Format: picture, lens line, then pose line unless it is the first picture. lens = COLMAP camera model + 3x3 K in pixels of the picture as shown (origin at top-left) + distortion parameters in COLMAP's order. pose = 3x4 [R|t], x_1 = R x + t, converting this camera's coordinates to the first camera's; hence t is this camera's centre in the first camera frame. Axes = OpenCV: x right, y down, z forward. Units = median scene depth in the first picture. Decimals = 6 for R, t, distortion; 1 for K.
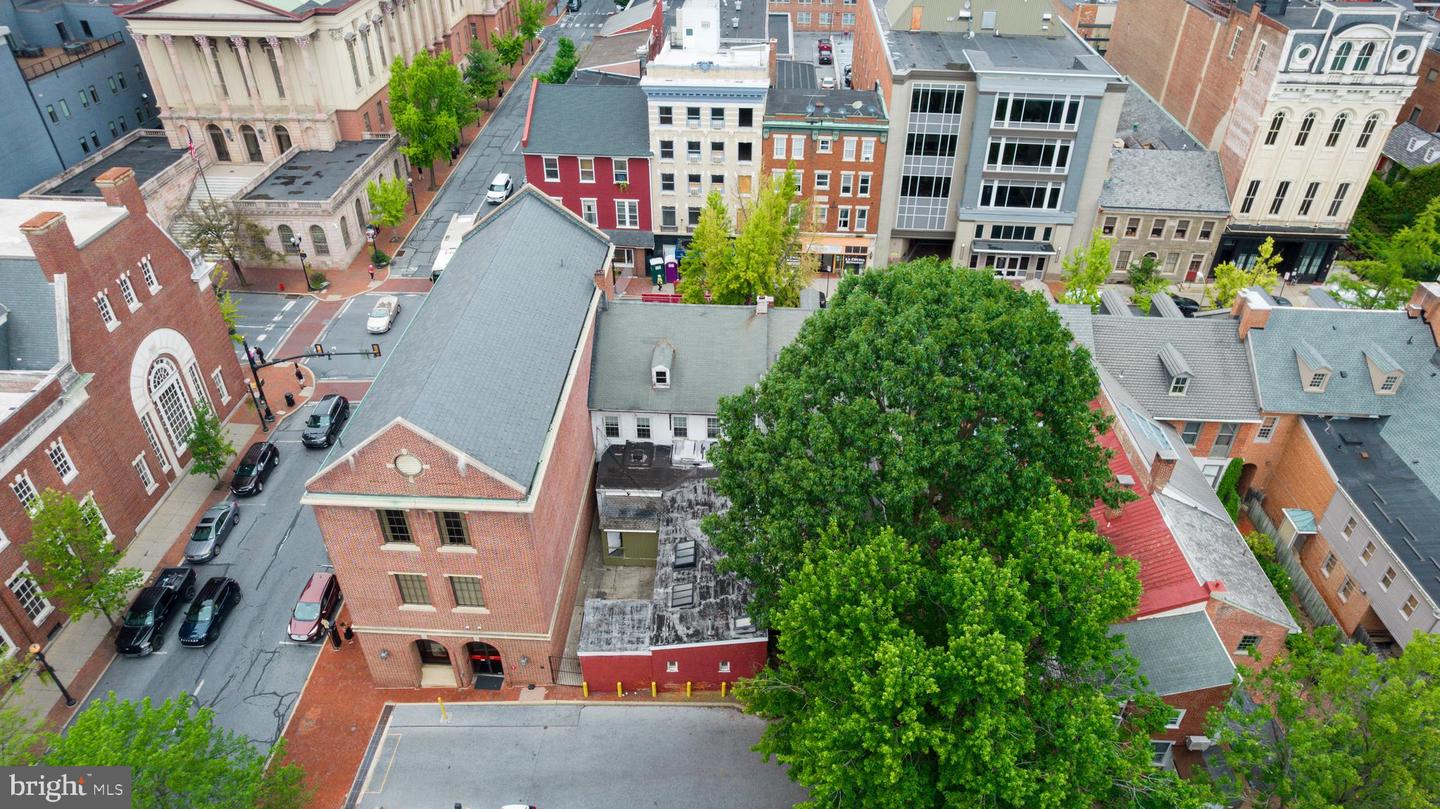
lens RADIAL K [[919.9, 0, 719.2], [0, 919.9, 411.2], [0, 0, 1]] dist [-0.055689, 0.033631]
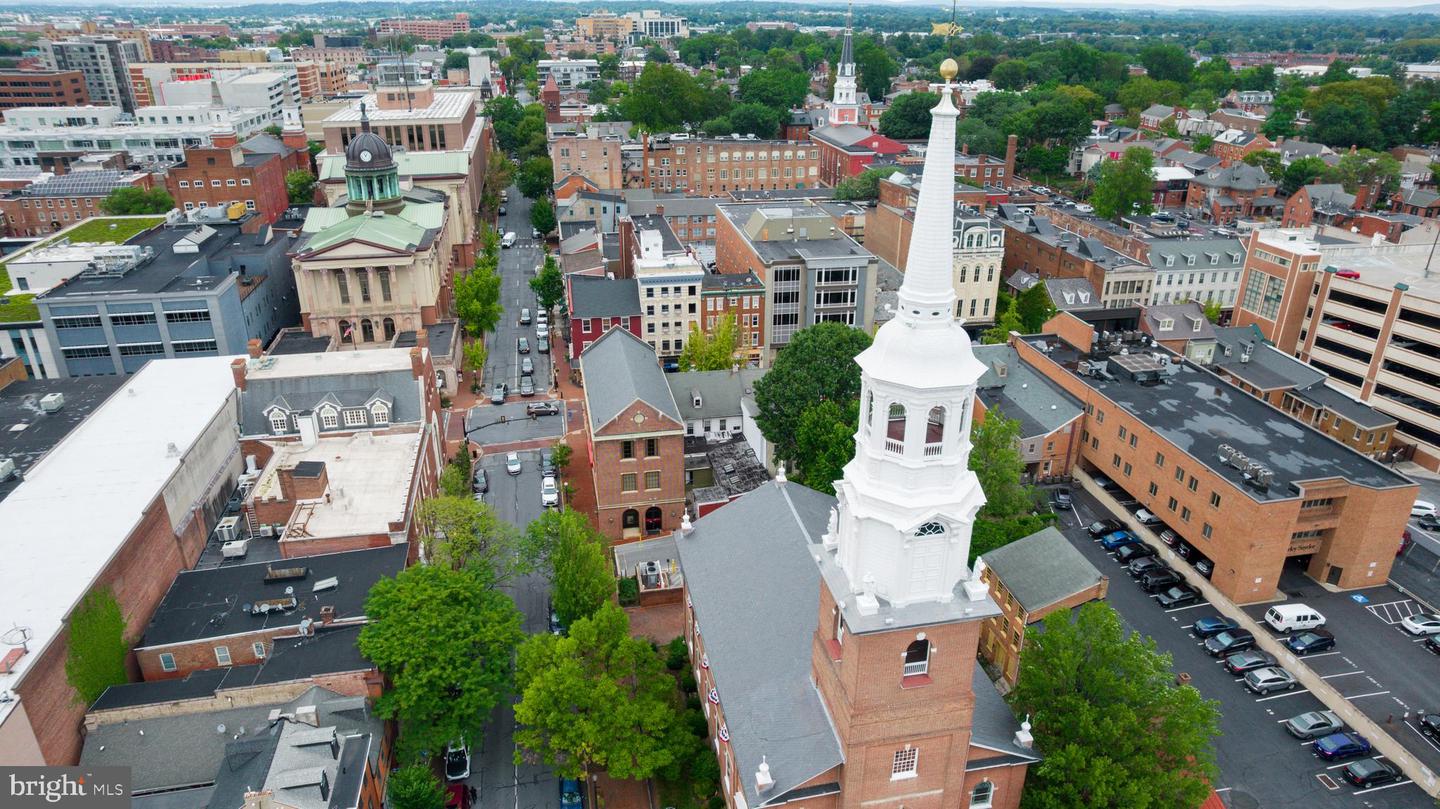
lens RADIAL K [[919.9, 0, 719.2], [0, 919.9, 407.5], [0, 0, 1]] dist [-0.055689, 0.033631]
pose [[0.972134, -0.097531, 0.213176, -0.346340], [0.138925, 0.972146, -0.188764, 0.283729], [-0.188828, 0.213120, 0.958605, -0.789817]]
